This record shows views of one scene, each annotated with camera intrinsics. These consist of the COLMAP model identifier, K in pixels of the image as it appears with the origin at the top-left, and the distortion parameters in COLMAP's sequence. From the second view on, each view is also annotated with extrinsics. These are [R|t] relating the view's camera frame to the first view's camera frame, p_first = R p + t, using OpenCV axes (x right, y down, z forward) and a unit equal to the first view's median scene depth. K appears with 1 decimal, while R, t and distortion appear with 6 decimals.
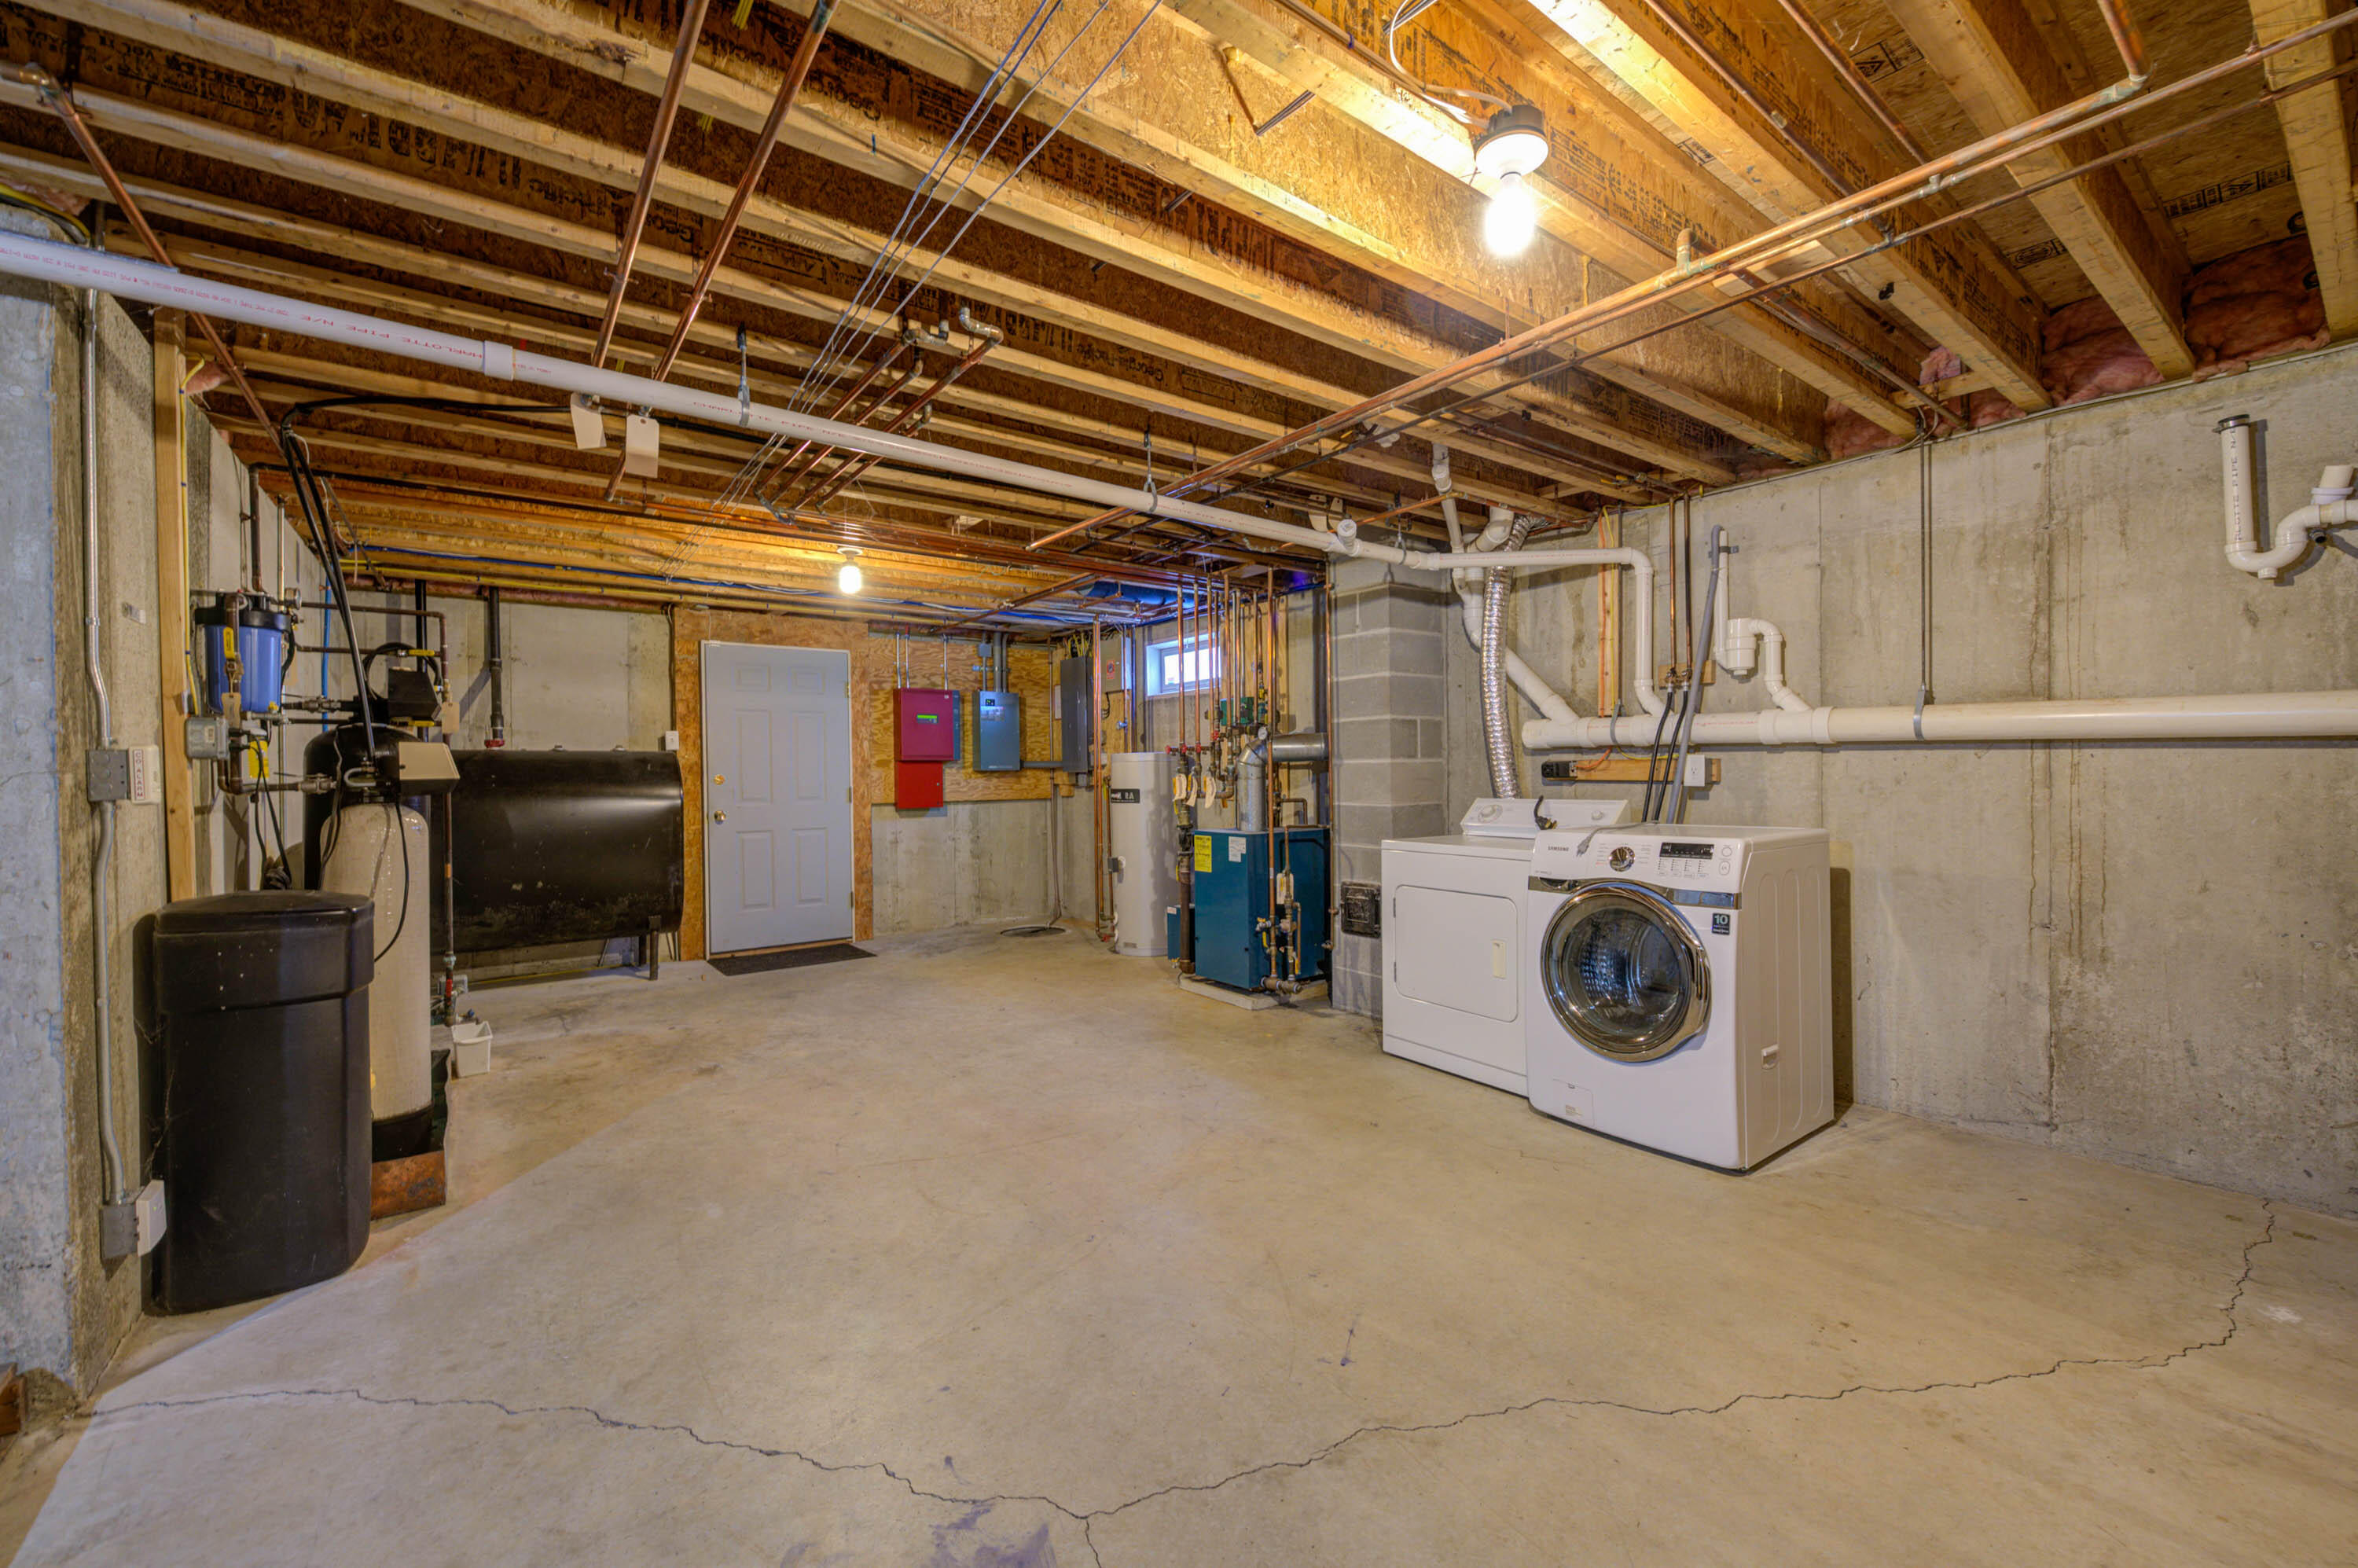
lens RADIAL K [[934.0, 0, 1179.6], [0, 934.0, 776.4], [0, 0, 1]] dist [-0.000292, -0.001098]
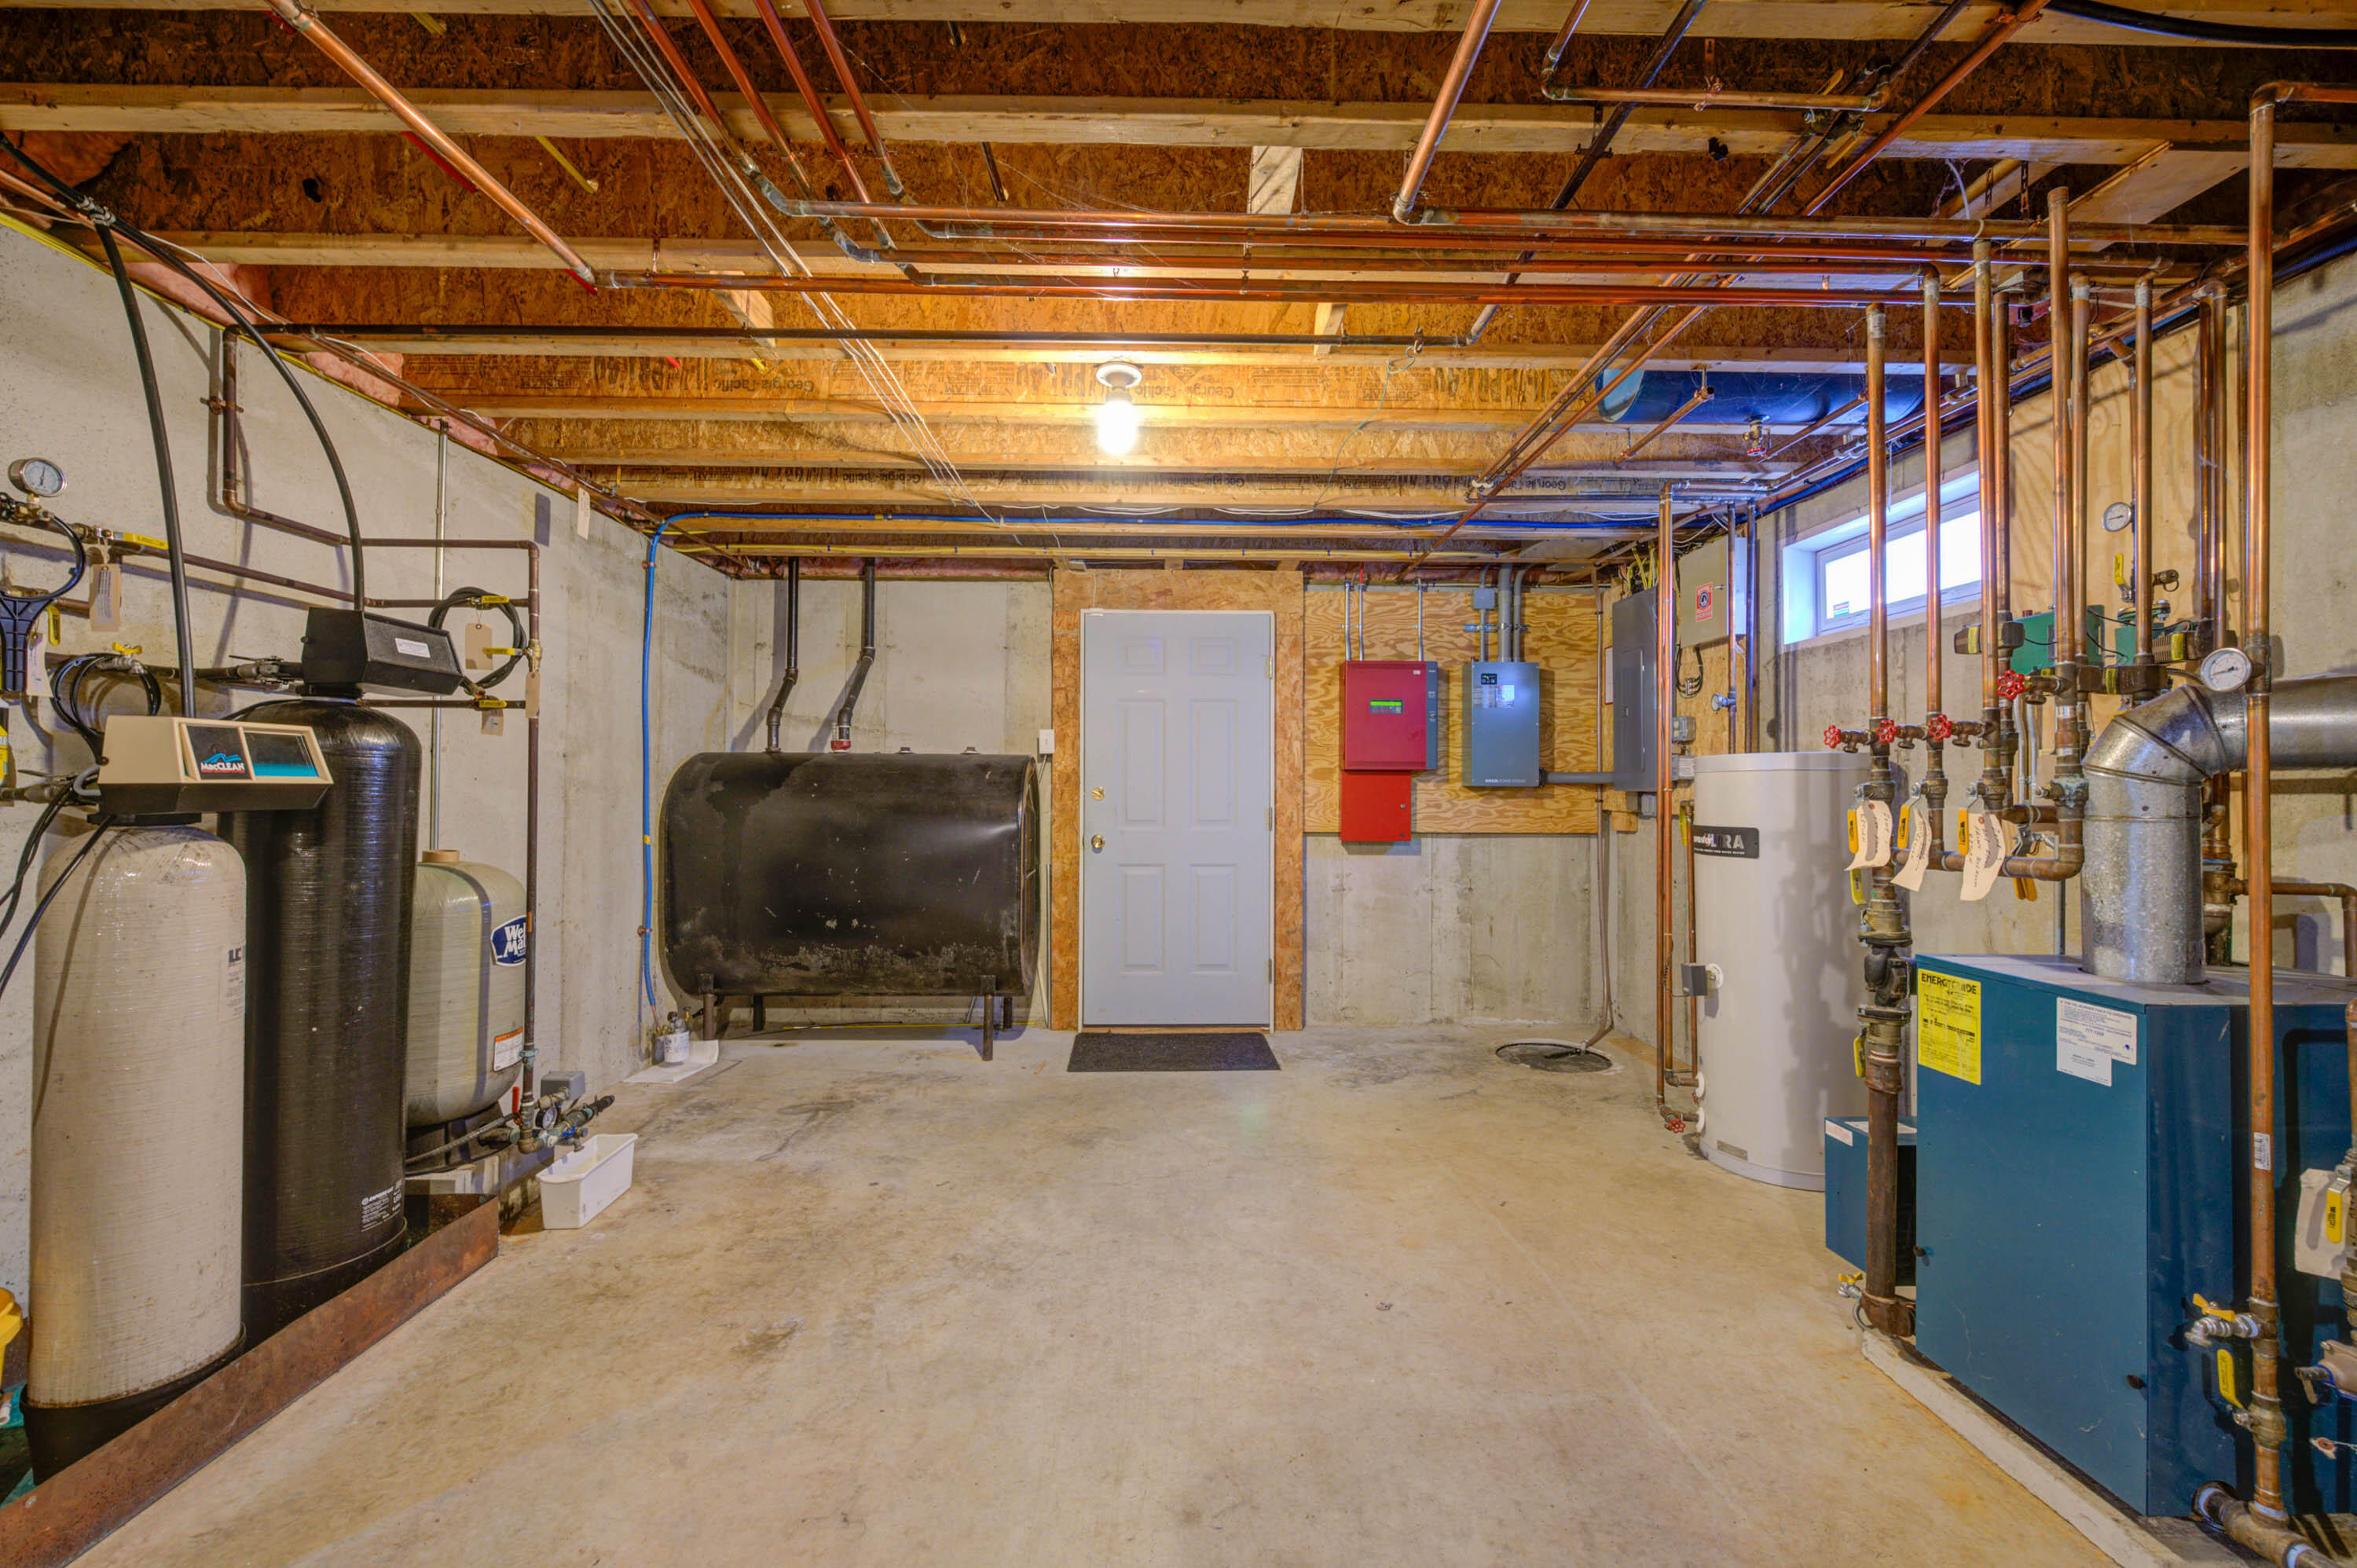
lens RADIAL K [[933.6, 0, 1178.8], [0, 933.6, 778.9], [0, 0, 1]] dist [-0.000292, -0.001098]
pose [[0.812560, 0.009171, -0.582806, -0.005643], [-0.017343, 0.999814, -0.008446, -0.002799], [0.582620, 0.016971, 0.812568, 0.425613]]
